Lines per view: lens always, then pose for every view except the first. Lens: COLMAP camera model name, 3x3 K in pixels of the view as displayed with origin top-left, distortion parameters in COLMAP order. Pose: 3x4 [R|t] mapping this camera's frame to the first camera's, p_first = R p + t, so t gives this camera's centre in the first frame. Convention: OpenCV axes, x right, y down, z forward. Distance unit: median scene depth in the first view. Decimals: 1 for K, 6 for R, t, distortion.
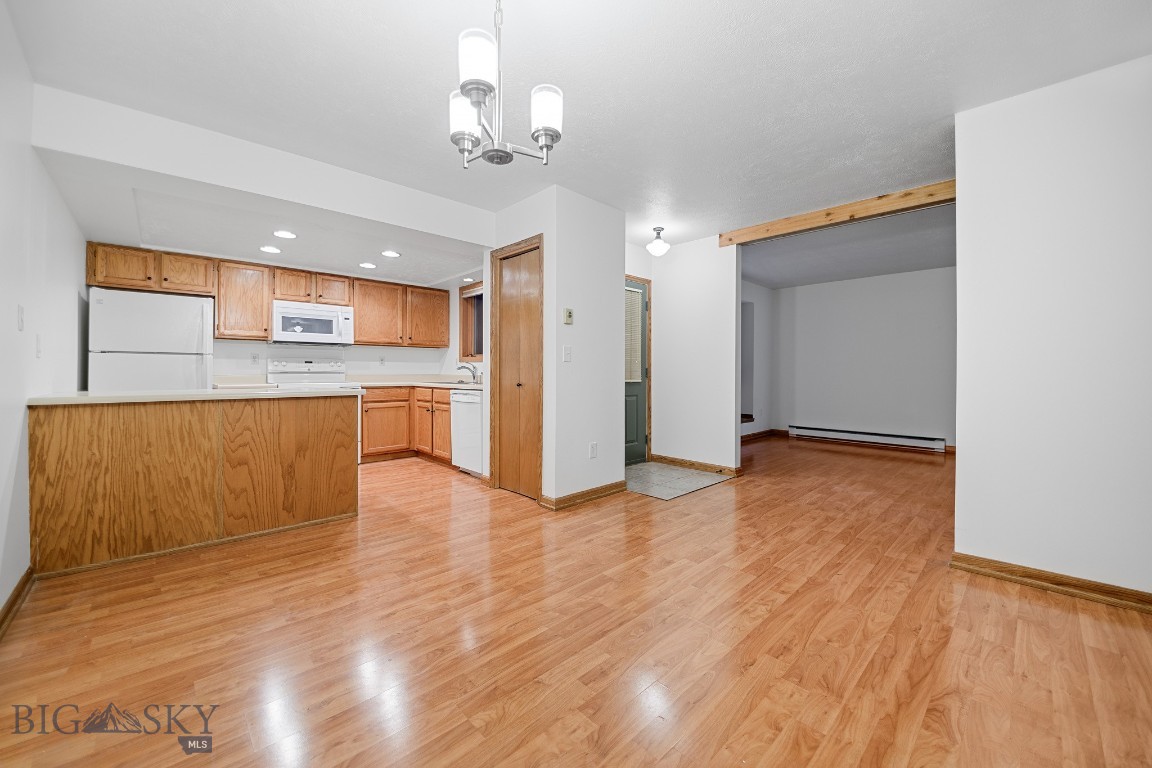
lens RADIAL K [[442.7, 0, 586.2], [0, 442.7, 374.3], [0, 0, 1]] dist [-0.000702, -0.010592]
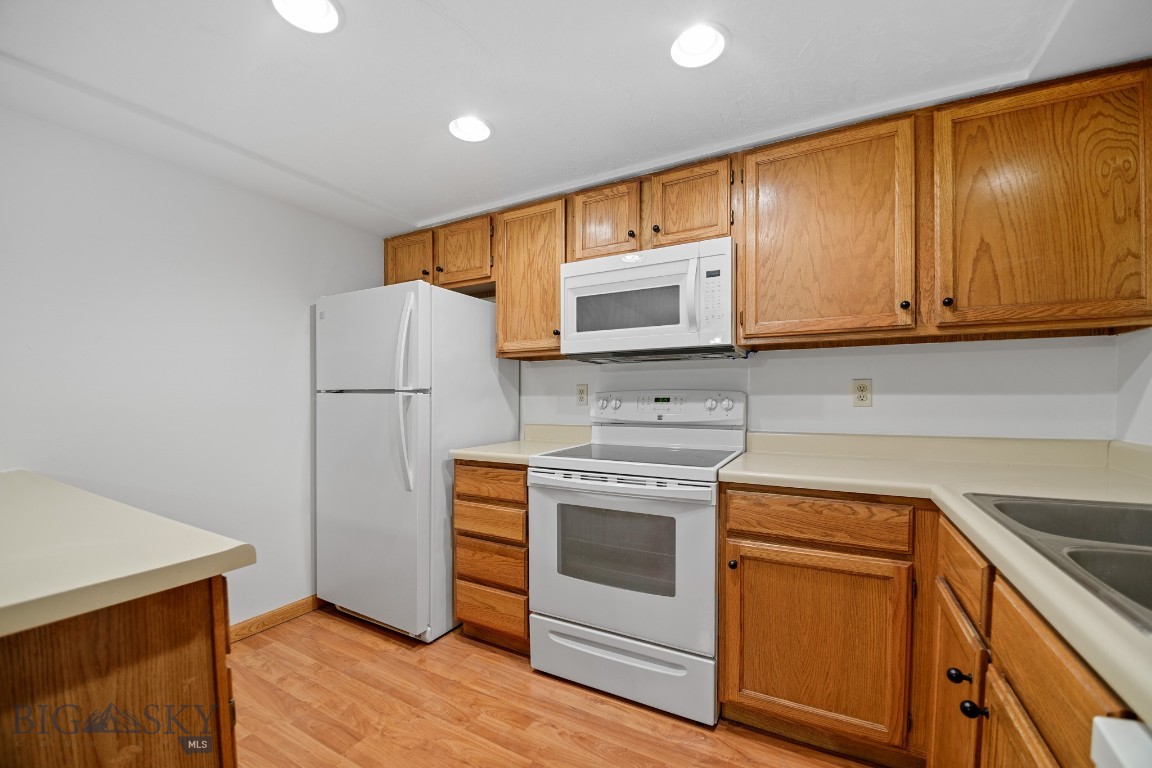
lens RADIAL K [[454.5, 0, 581.2], [0, 454.5, 404.0], [0, 0, 1]] dist [-0.024374, -0.000256]
pose [[0.295041, 0.008897, -0.955443, -0.301427], [-0.001406, 0.999960, 0.008878, -0.034740], [0.955484, -0.001276, 0.295041, 1.026381]]
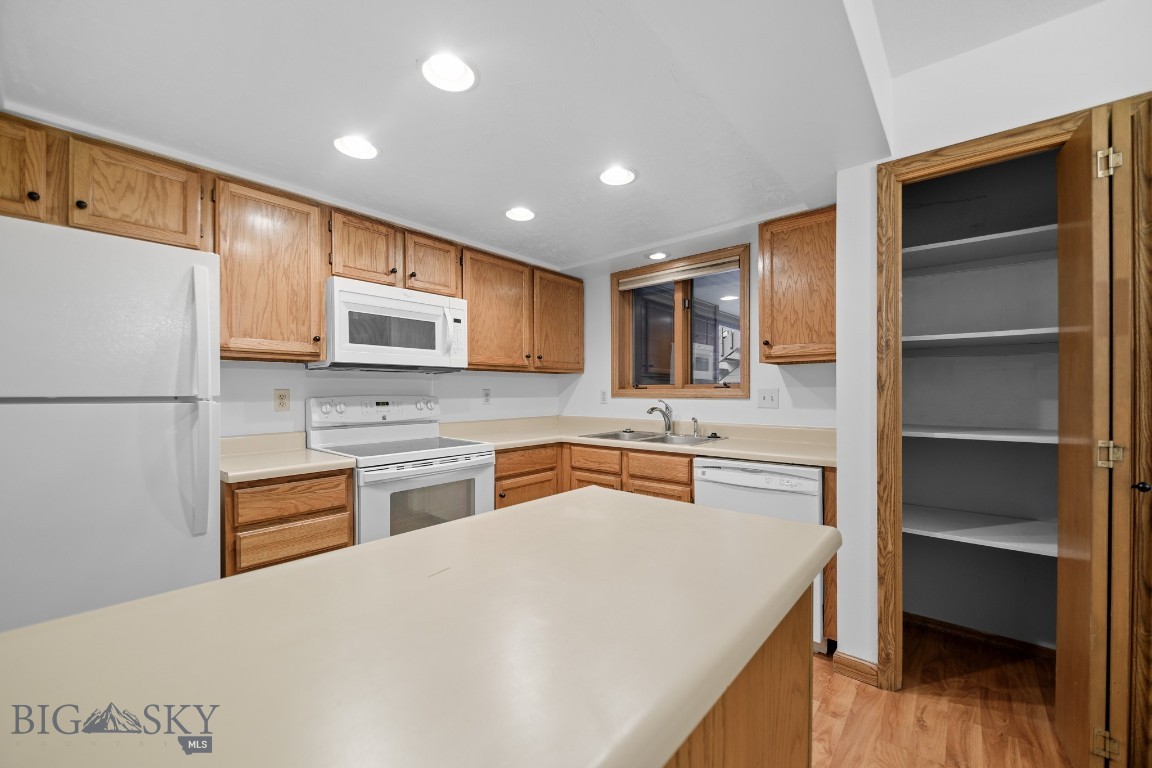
lens RADIAL K [[447.1, 0, 580.3], [0, 447.1, 394.4], [0, 0, 1]] dist [0.000441, -0.004390]
pose [[0.995705, -0.007182, 0.092299, -0.571326], [0.007129, 0.999974, 0.000911, -0.047493], [-0.092303, -0.000249, 0.995731, 0.583406]]
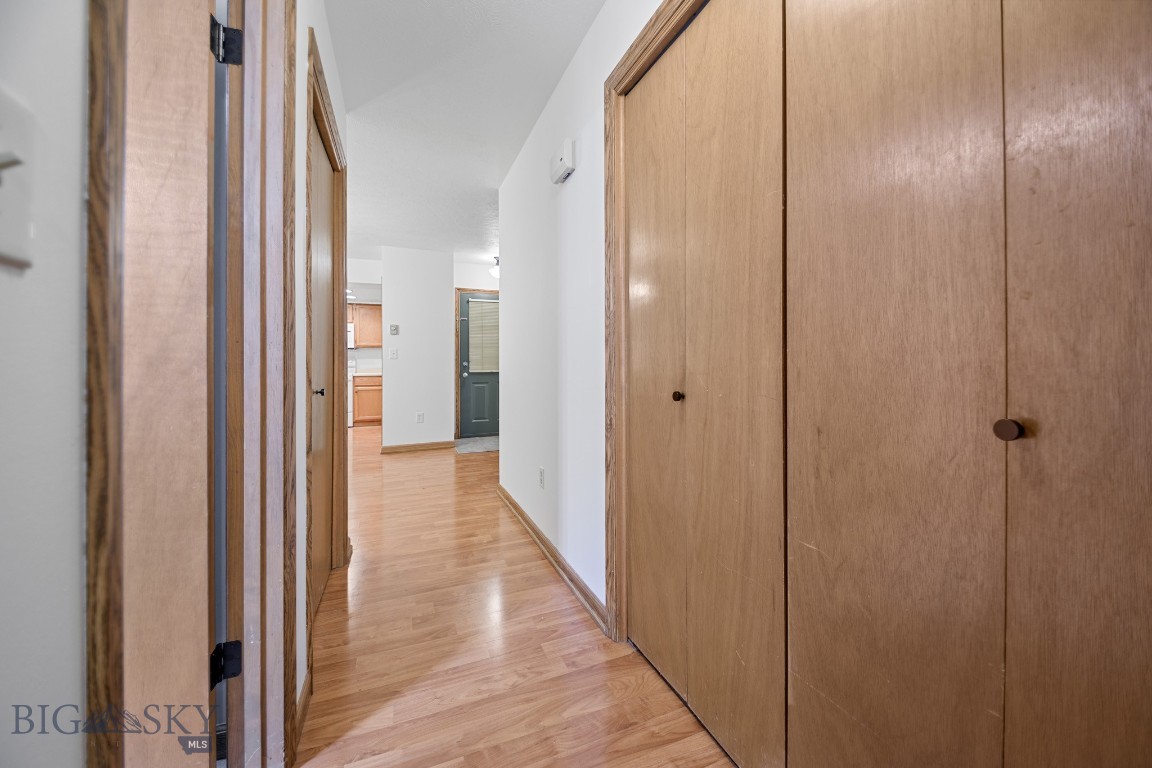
lens RADIAL K [[421.3, 0, 574.1], [0, 421.3, 360.8], [0, 0, 1]] dist [0.000006, -0.000007]
pose [[0.926827, -0.006273, -0.375437, 0.931655], [0.004854, 0.999977, -0.004727, -0.017380], [0.375458, 0.002559, 0.926836, -0.074160]]
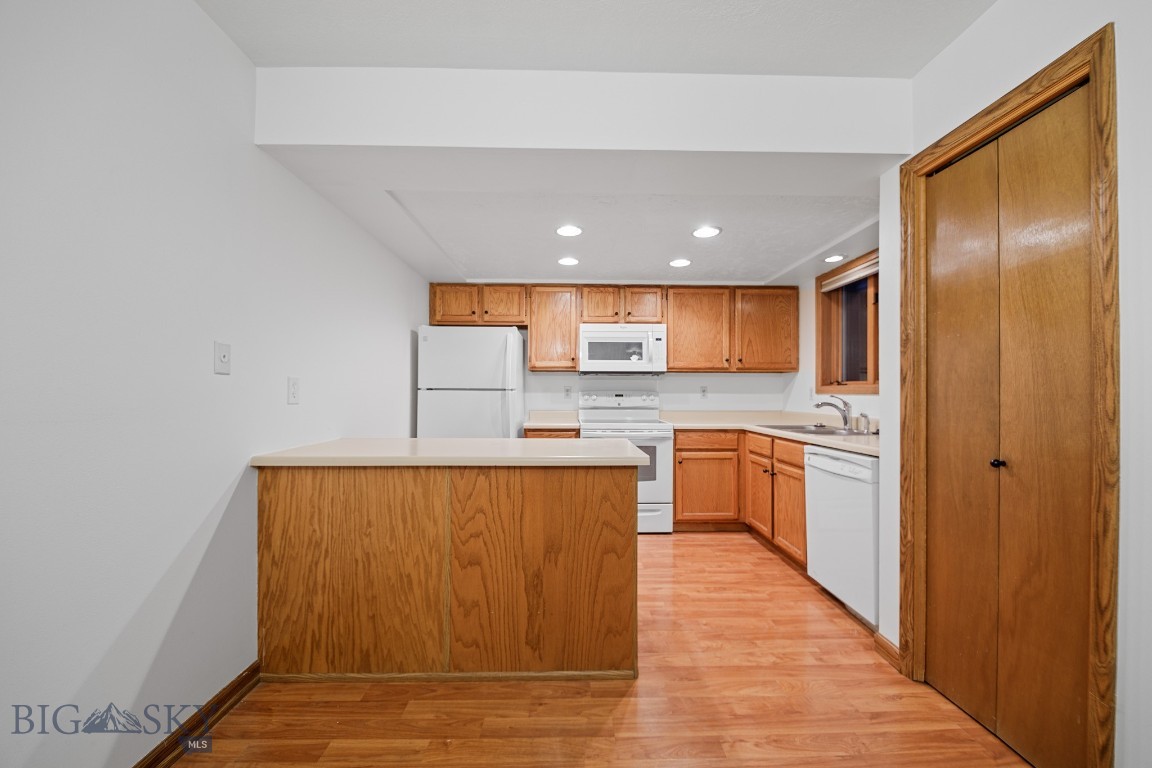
lens RADIAL K [[443.7, 0, 577.5], [0, 443.7, 390.7], [0, 0, 1]] dist [0.000587, -0.000017]
pose [[0.732559, -0.004821, -0.680687, -0.150144], [-0.004549, 0.999918, -0.011978, -0.033328], [0.680689, 0.011871, 0.732477, 0.431492]]
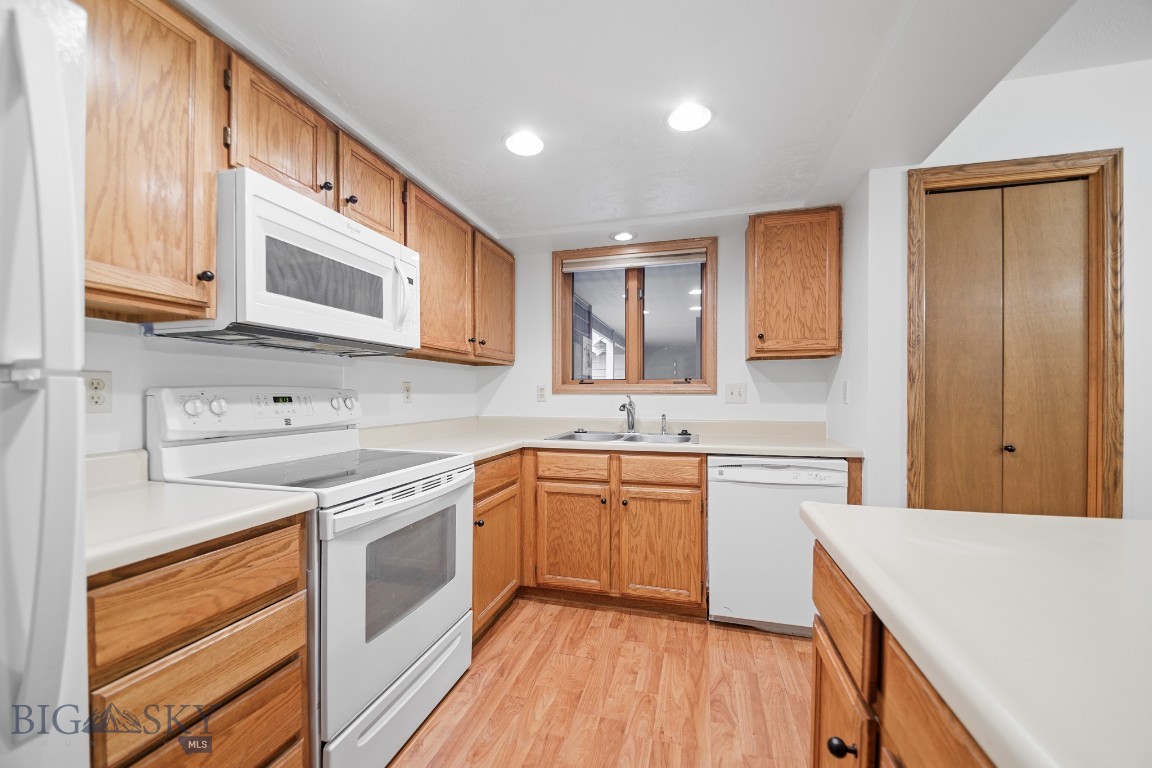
lens RADIAL K [[440.4, 0, 580.9], [0, 440.4, 397.2], [0, 0, 1]] dist [0.001280, -0.008722]
pose [[0.861130, -0.007444, 0.508330, -0.777621], [0.006138, 0.999972, 0.004245, -0.037169], [-0.508348, -0.000536, 0.861152, 0.784979]]
